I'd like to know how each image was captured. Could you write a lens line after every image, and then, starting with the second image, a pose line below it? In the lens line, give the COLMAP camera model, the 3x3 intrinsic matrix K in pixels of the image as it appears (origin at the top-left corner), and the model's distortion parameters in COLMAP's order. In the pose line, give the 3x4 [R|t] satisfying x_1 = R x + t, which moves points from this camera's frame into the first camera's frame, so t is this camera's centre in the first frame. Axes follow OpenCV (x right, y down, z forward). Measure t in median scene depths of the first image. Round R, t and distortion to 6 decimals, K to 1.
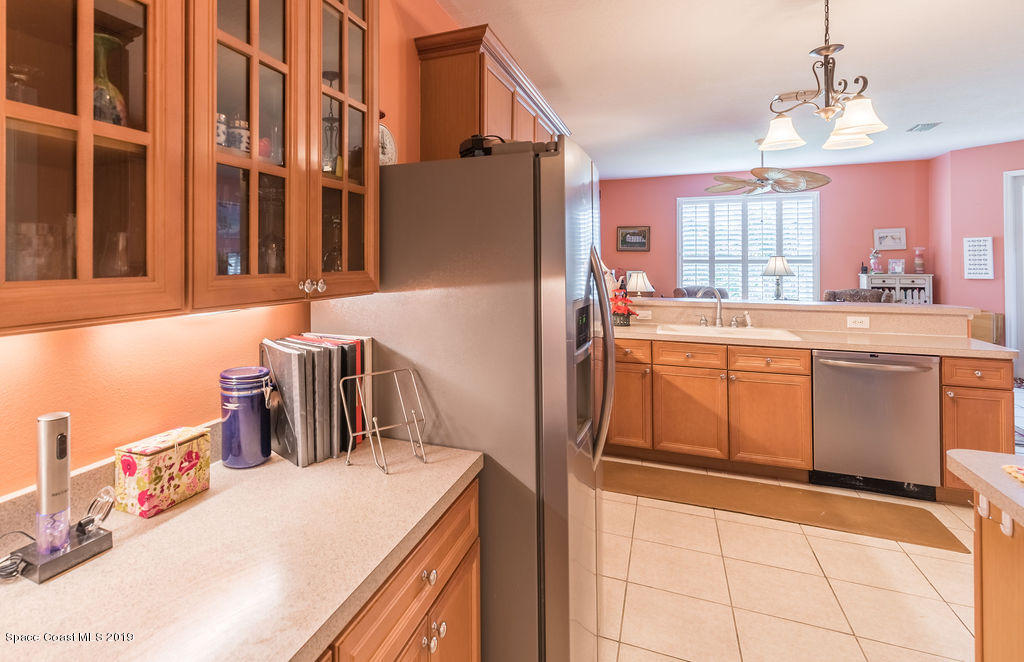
lens RADIAL K [[527.6, 0, 419.6], [0, 527.6, 256.2], [0, 0, 1]] dist [0.000805, 0.000984]
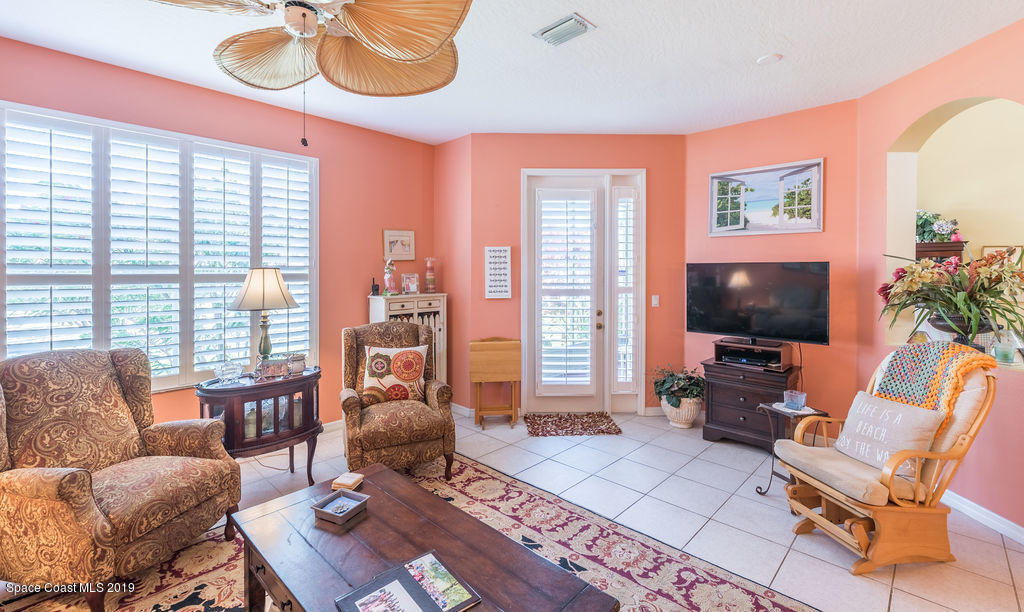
lens RADIAL K [[443.0, 0, 514.3], [0, 443.0, 275.1], [0, 0, 1]] dist [0.000316, -0.000808]
pose [[0.318506, -0.005373, 0.947906, 0.389016], [-0.008918, 0.999923, 0.008664, 0.001572], [-0.947879, -0.011213, 0.318434, 0.691678]]
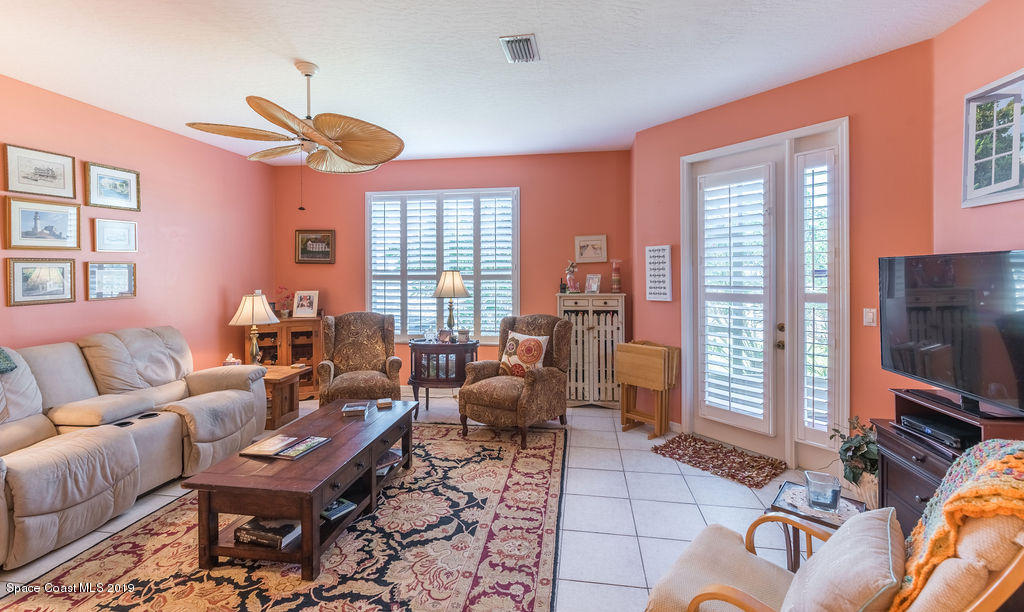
lens RADIAL K [[443.0, 0, 514.8], [0, 443.0, 274.1], [0, 0, 1]] dist [0.000316, -0.000808]
pose [[0.960528, -0.002201, 0.278176, 0.621076], [-0.000303, 0.999960, 0.008960, -0.000462], [-0.278184, -0.008691, 0.960488, 0.408927]]
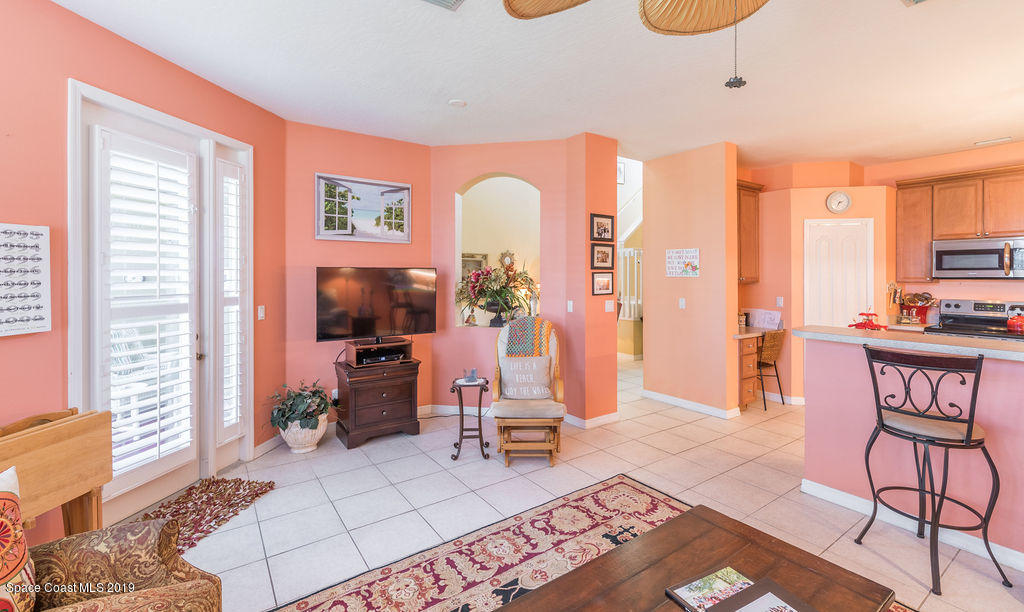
lens RADIAL K [[443.0, 0, 515.0], [0, 443.0, 277.0], [0, 0, 1]] dist [0.000316, -0.000808]
pose [[-0.866150, 0.001372, 0.499783, 0.538675], [-0.000231, 0.999995, -0.003146, 0.002578], [-0.499785, -0.002841, -0.866145, 0.992033]]
